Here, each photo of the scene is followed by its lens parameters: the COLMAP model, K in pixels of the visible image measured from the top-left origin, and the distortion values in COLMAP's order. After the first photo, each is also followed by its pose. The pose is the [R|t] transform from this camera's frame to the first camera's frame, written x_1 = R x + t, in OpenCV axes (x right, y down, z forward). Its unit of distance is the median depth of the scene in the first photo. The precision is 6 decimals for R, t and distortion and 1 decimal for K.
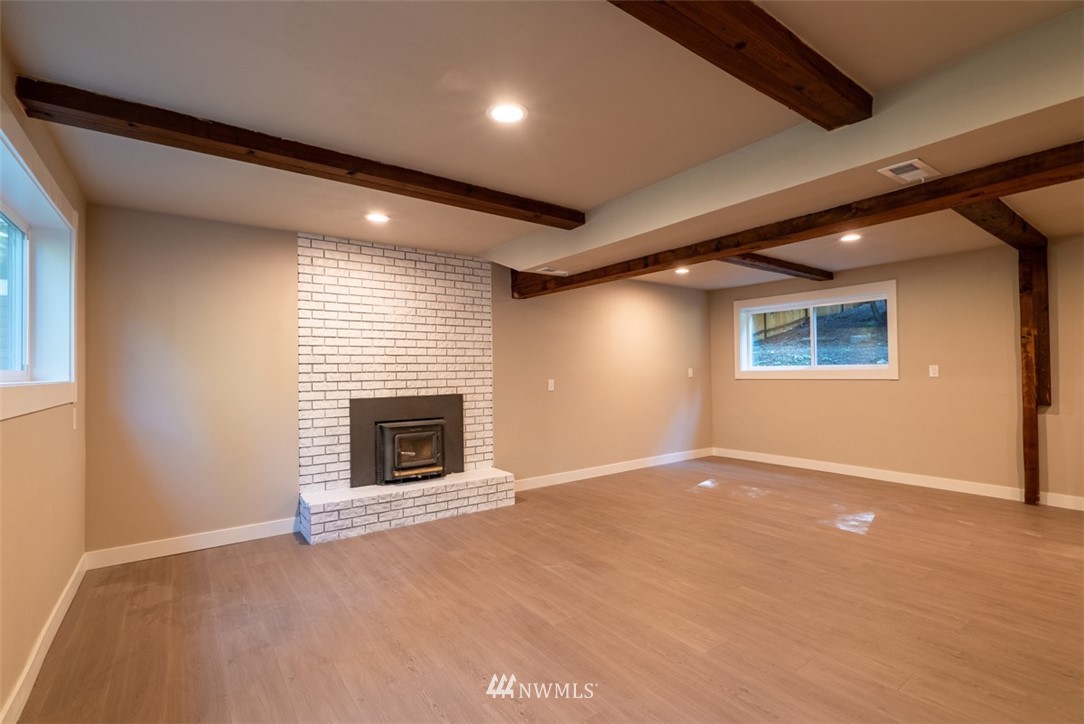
lens RADIAL K [[495.6, 0, 536.9], [0, 495.6, 363.1], [0, 0, 1]] dist [-0.001725, 0.000826]
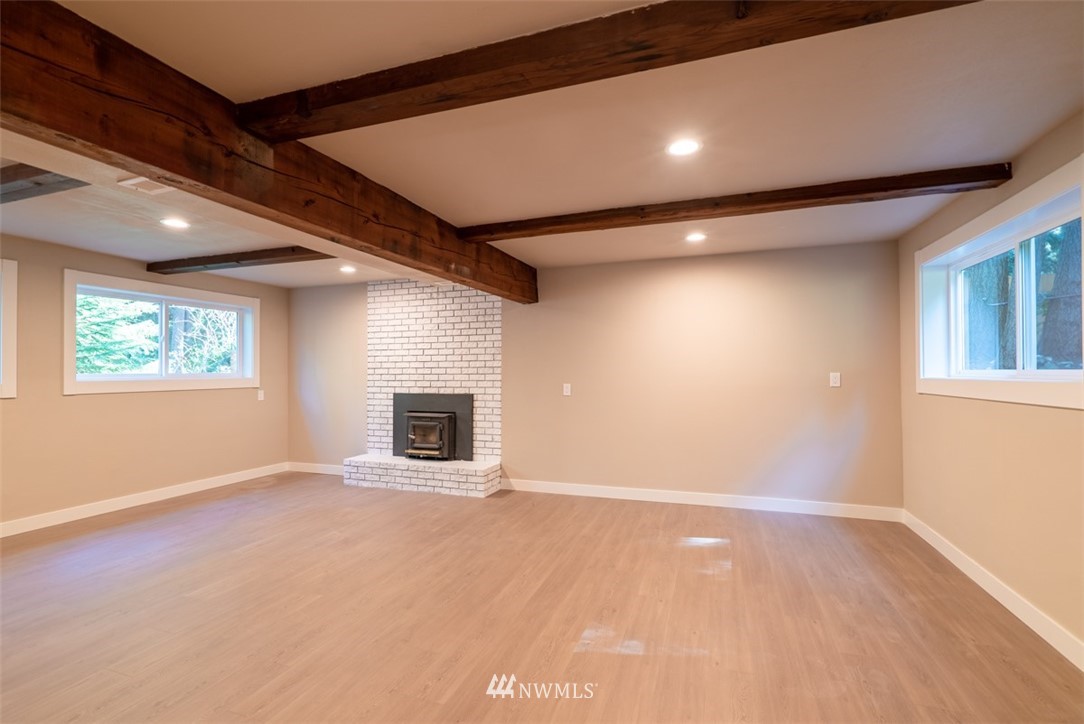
lens RADIAL K [[495.6, 0, 536.4], [0, 495.6, 365.0], [0, 0, 1]] dist [-0.001725, 0.000826]
pose [[0.554787, 0.000061, -0.831993, 0.959248], [0.012386, 0.999889, 0.008332, -0.013671], [0.831901, -0.014928, 0.554724, 0.518689]]
